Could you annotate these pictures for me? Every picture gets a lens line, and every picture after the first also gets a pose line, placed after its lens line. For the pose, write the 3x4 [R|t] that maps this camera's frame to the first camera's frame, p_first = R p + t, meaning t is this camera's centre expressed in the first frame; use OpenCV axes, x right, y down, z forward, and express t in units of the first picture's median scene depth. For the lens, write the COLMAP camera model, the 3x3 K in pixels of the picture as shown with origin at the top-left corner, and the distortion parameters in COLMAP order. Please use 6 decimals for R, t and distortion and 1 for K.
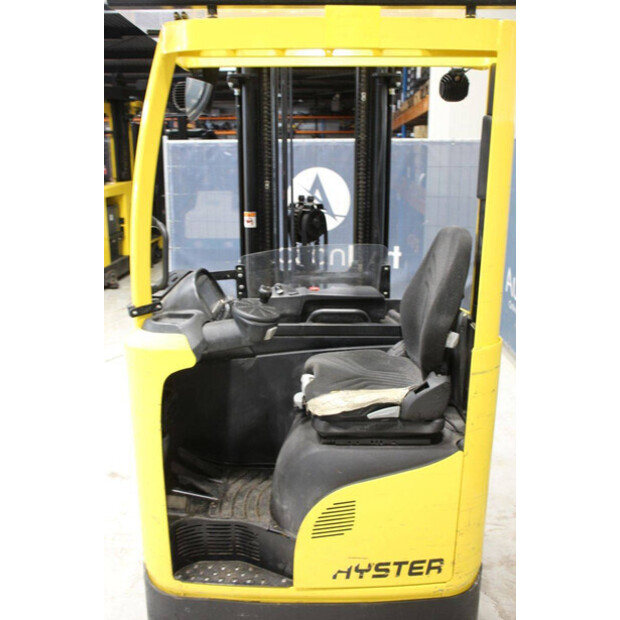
lens RADIAL K [[594.7, 0, 307.8], [0, 594.7, 309.7], [0, 0, 1]] dist [-0.073858, 0.000000]
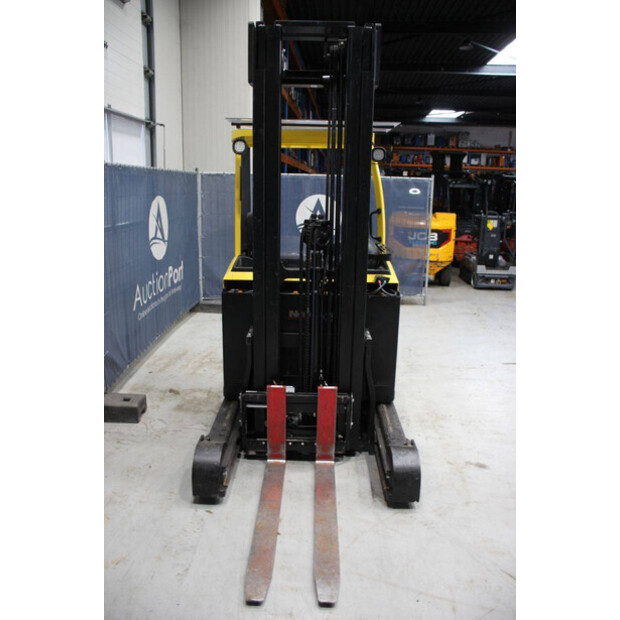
lens RADIAL K [[515.2, 0, 308.7], [0, 515.2, 314.9], [0, 0, 1]] dist [-0.149441, 0.115947]
pose [[-0.999908, -0.013472, 0.001437, 0.011049], [-0.011082, 0.874292, 0.485273, -0.713899], [-0.007794, 0.485213, -0.874361, 2.743124]]
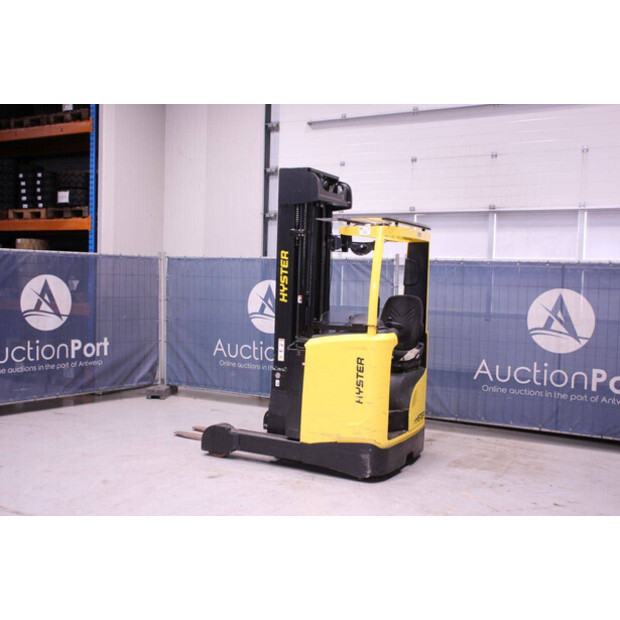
lens RADIAL K [[710.9, 0, 306.7], [0, 710.9, 308.8], [0, 0, 1]] dist [-0.018447, 0.000000]
pose [[0.453851, -0.026670, 0.890678, -2.851617], [0.200642, 0.976942, -0.072985, 0.079505], [-0.868195, 0.211831, 0.448738, -0.128899]]
